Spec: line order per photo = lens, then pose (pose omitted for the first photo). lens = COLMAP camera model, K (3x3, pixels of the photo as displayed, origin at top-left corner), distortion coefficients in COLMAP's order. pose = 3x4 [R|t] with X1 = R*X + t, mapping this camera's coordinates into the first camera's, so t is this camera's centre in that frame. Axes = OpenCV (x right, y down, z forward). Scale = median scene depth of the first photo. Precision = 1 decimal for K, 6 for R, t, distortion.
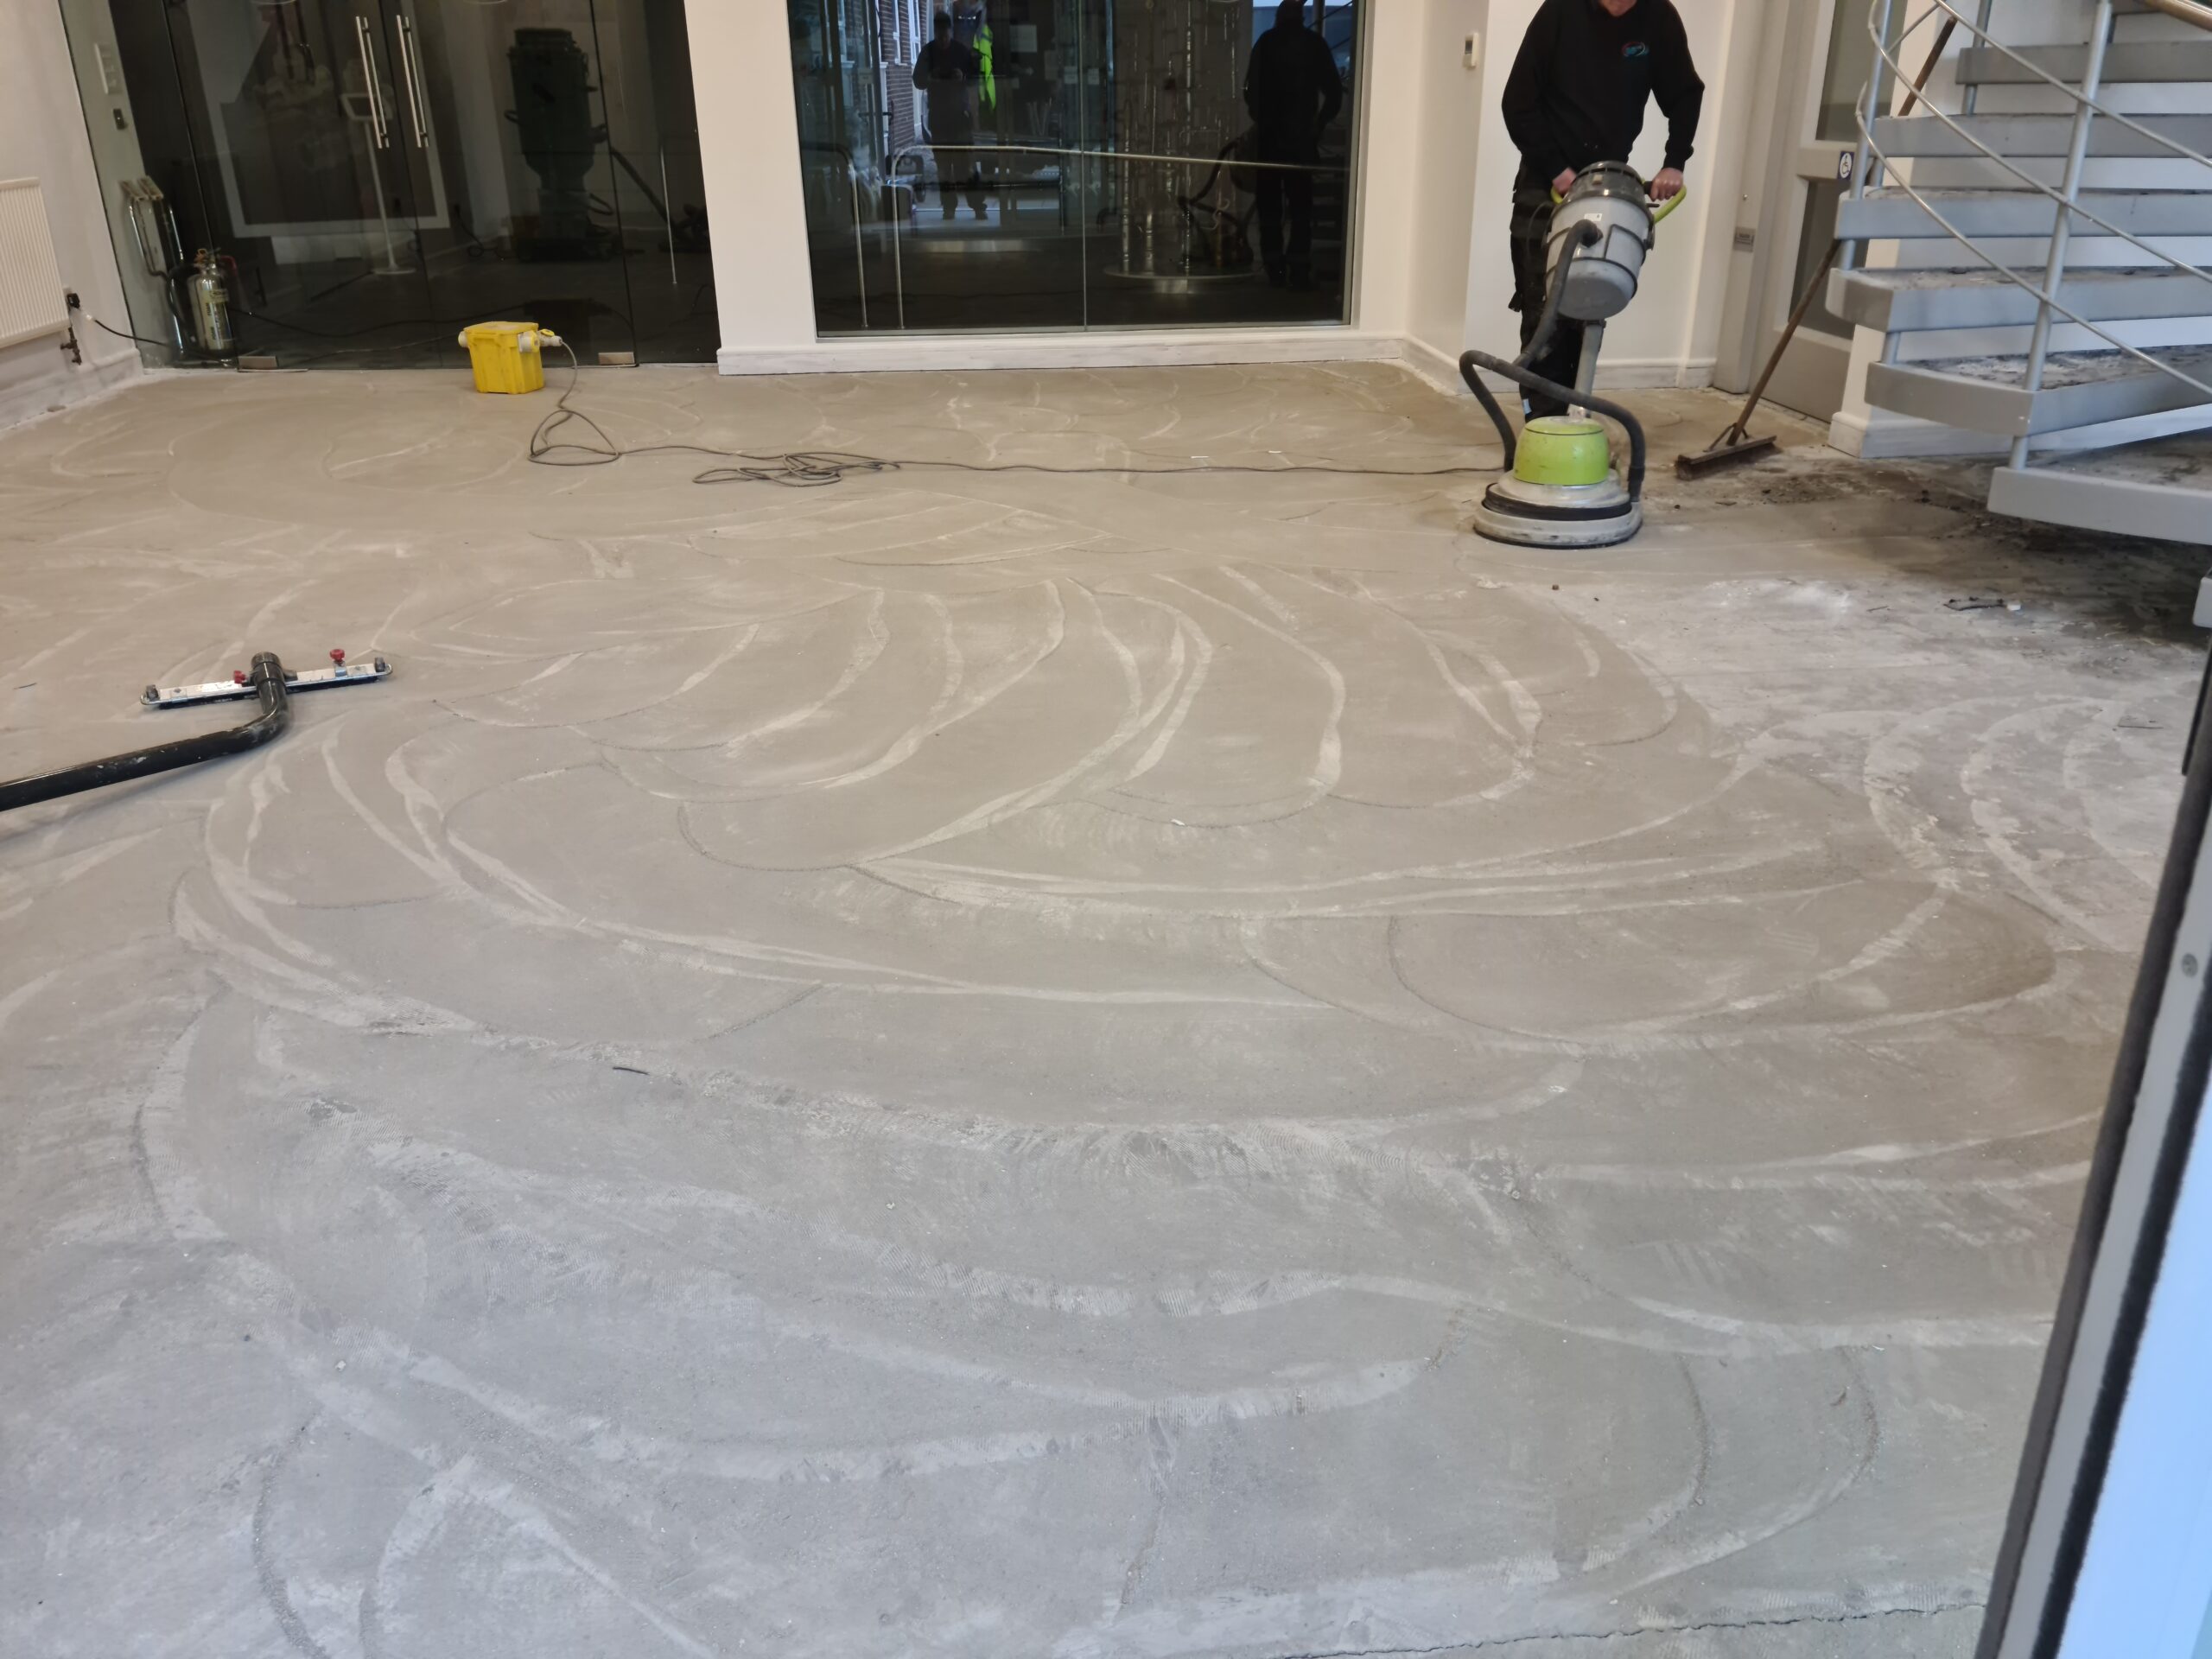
lens RADIAL K [[1742.7, 0, 1109.6], [0, 1742.7, 826.6], [0, 0, 1]] dist [0.103505, -0.099324]
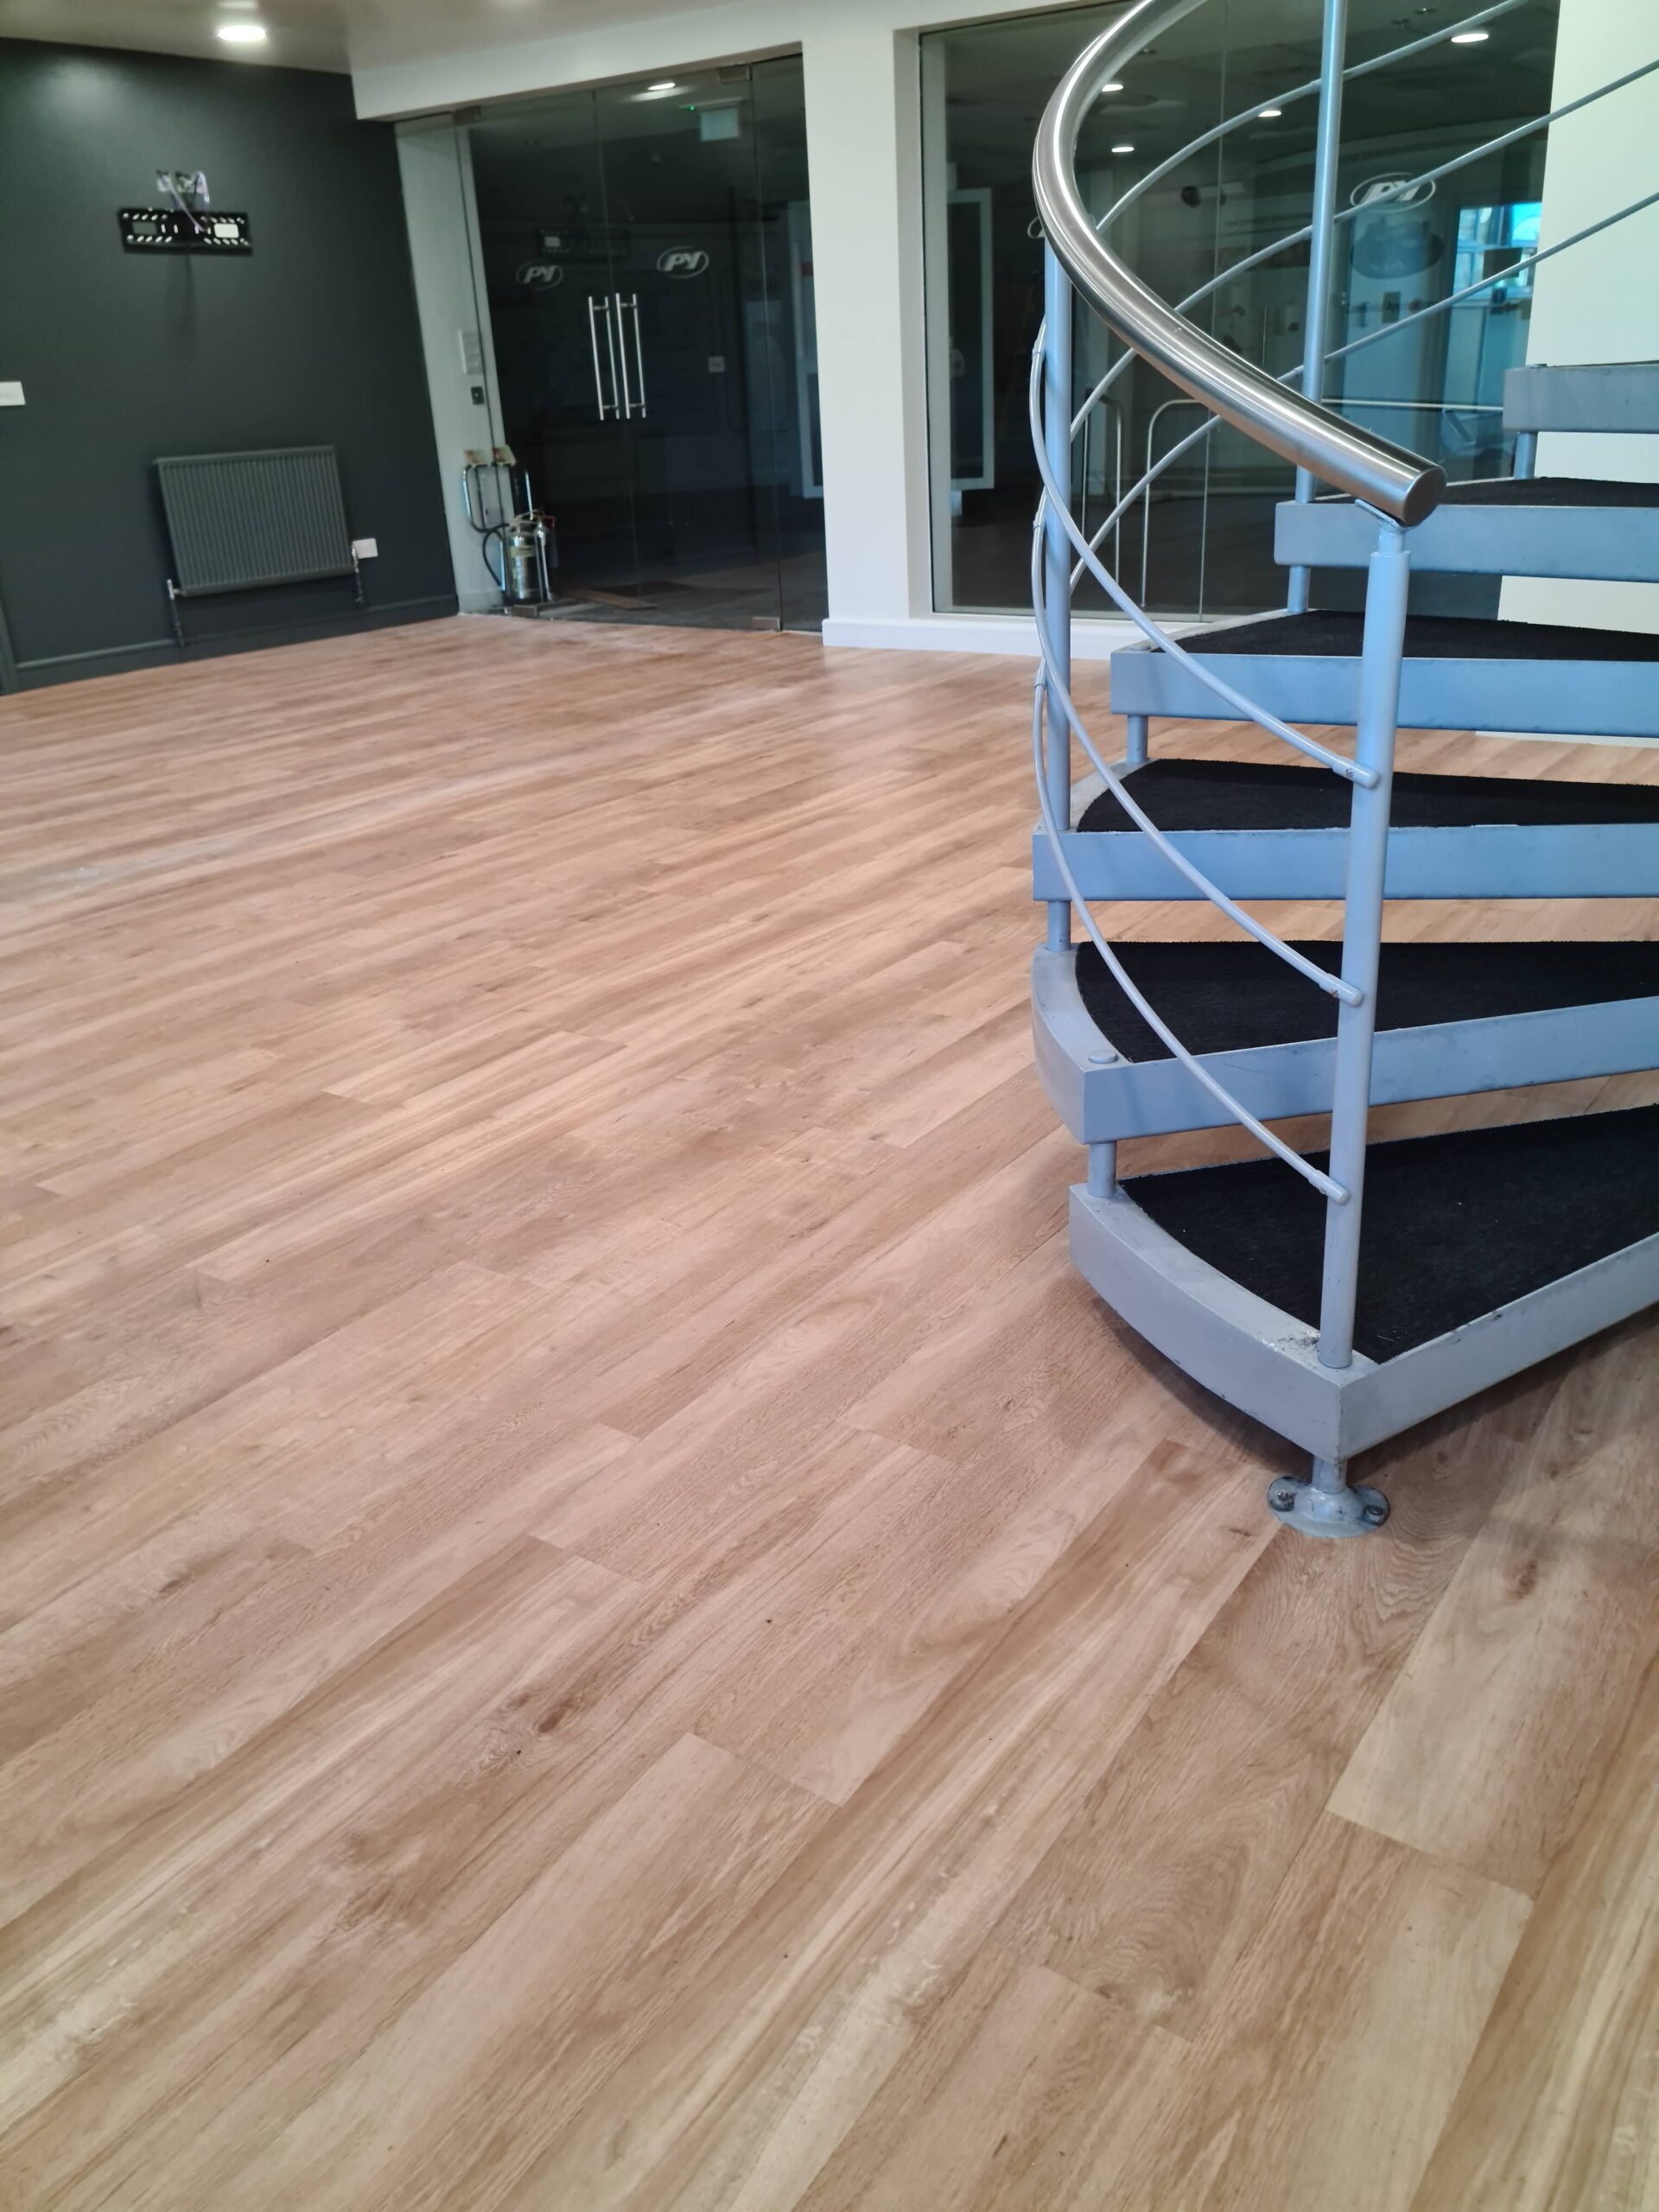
lens RADIAL K [[1742.7, 0, 829.5], [0, 1742.7, 1127.5], [0, 0, 1]] dist [0.103505, -0.099324]
pose [[0.761828, 0.234355, -0.603900, 0.420351], [-0.217482, 0.970685, 0.102336, -0.093662], [0.610180, 0.053375, 0.790463, 0.233989]]
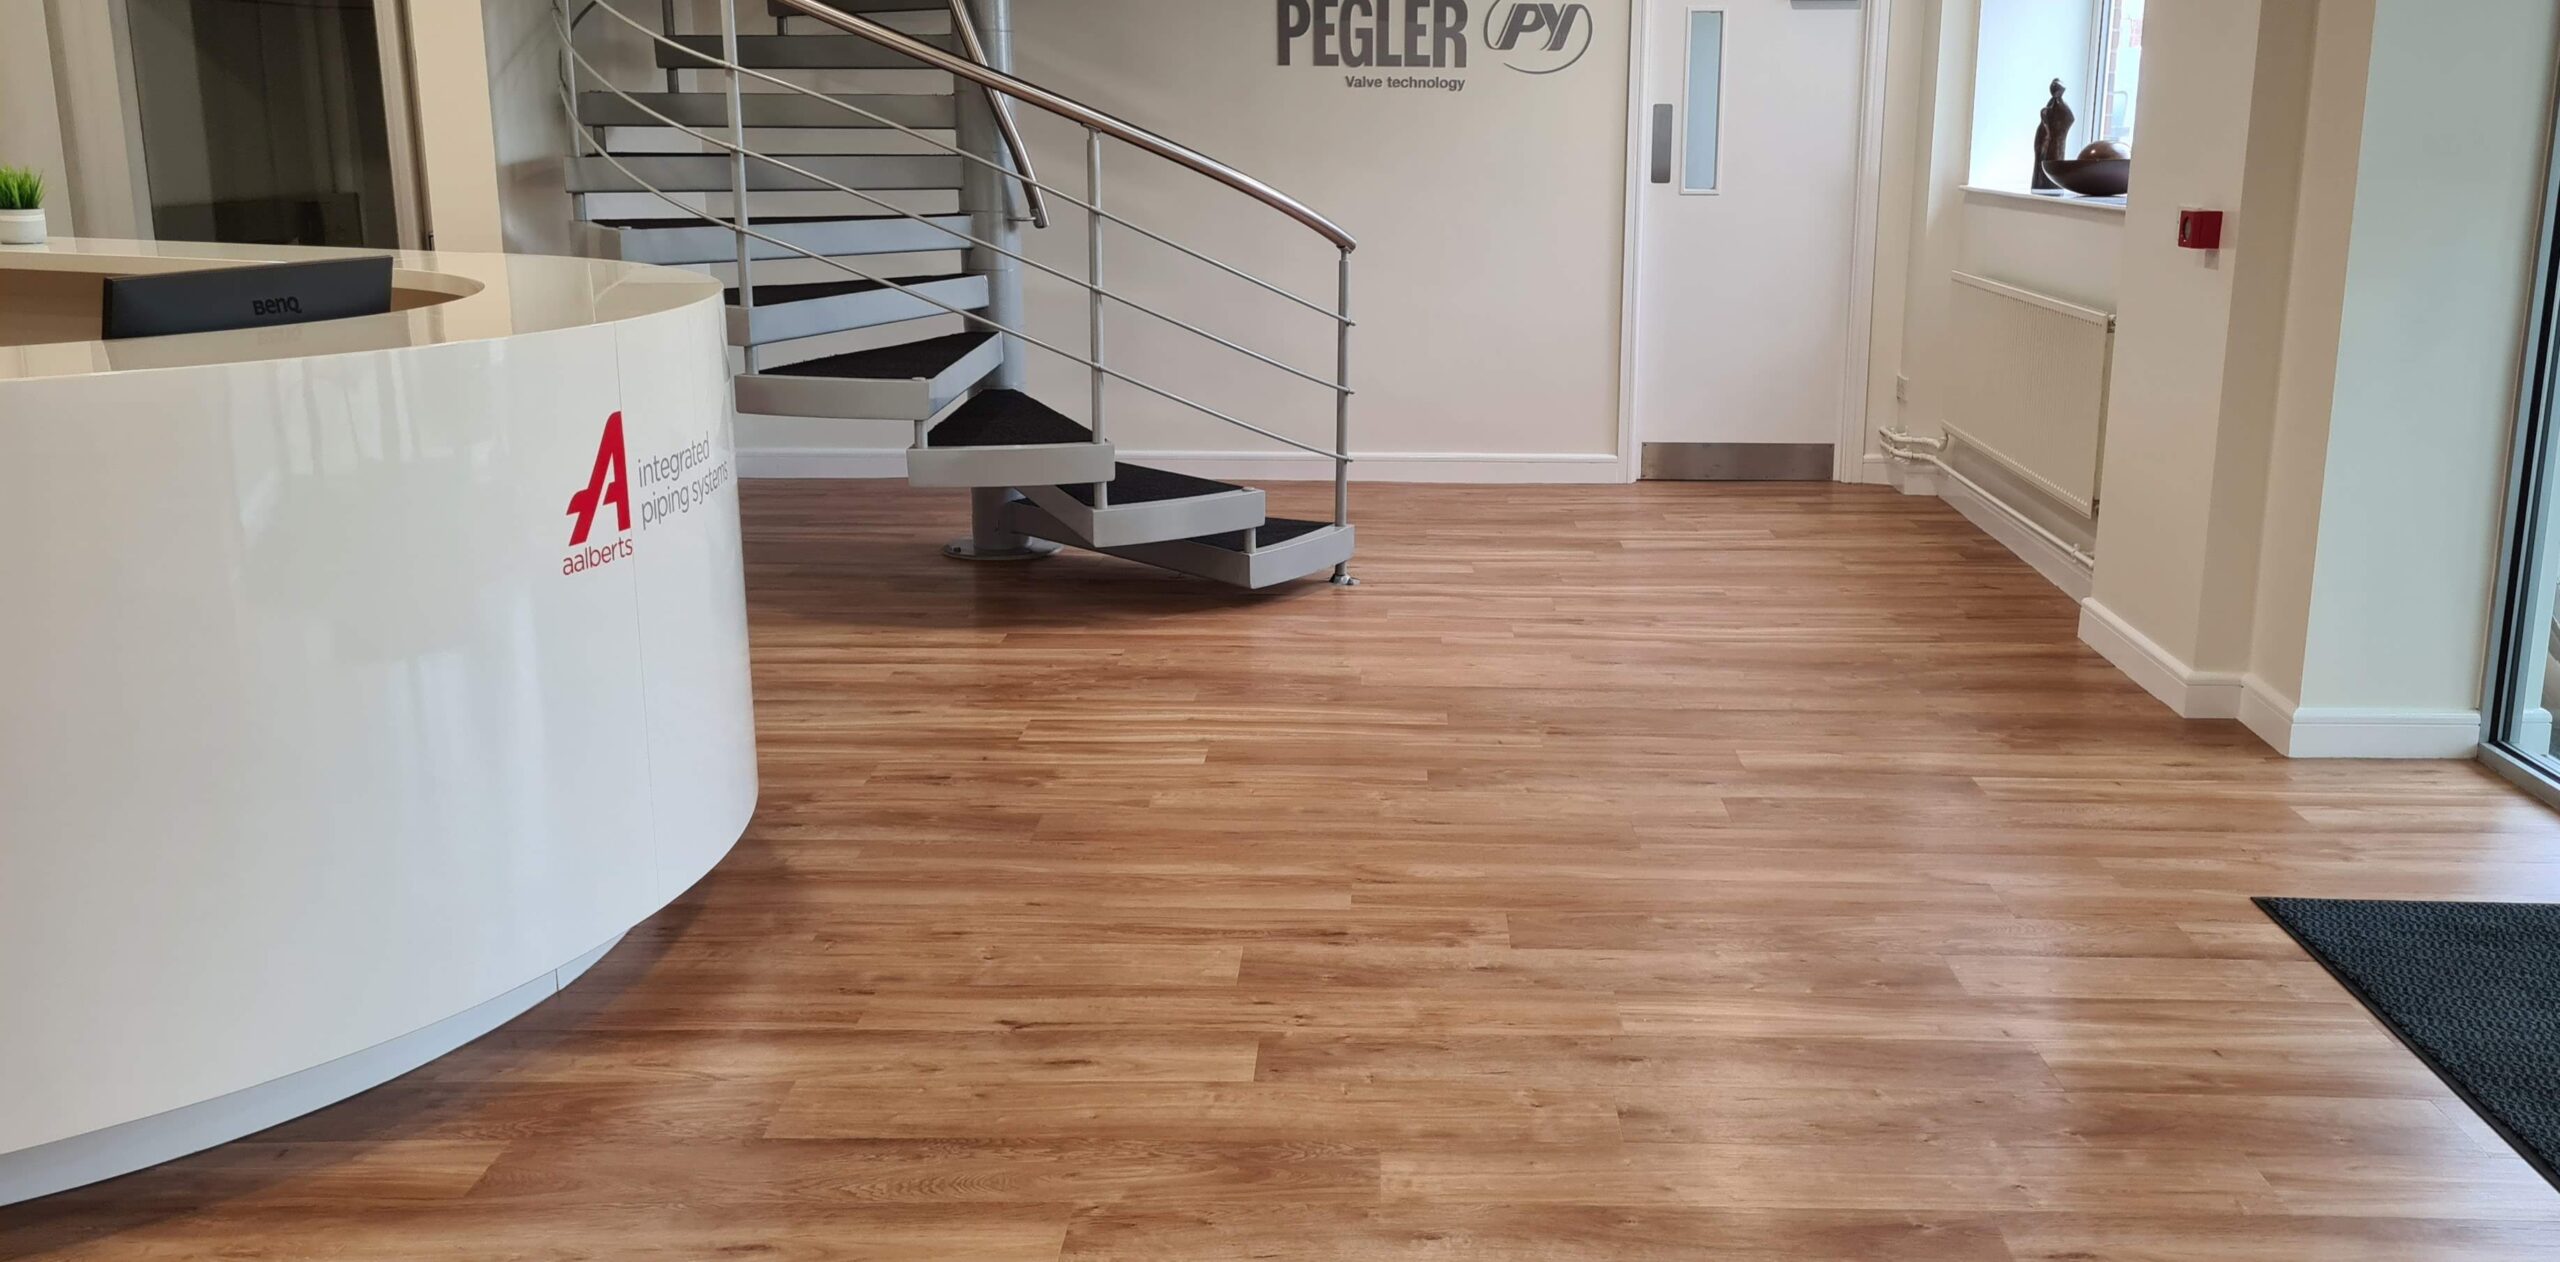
lens RADIAL K [[2103.6, 0, 1383.4], [0, 2103.6, 633.5], [0, 0, 1]] dist [0.045565, 0.005656]
pose [[0.098145, -0.226438, 0.969068, -0.414952], [0.384100, 0.906936, 0.173019, -0.148193], [-0.918061, 0.355238, 0.175985, 0.310490]]
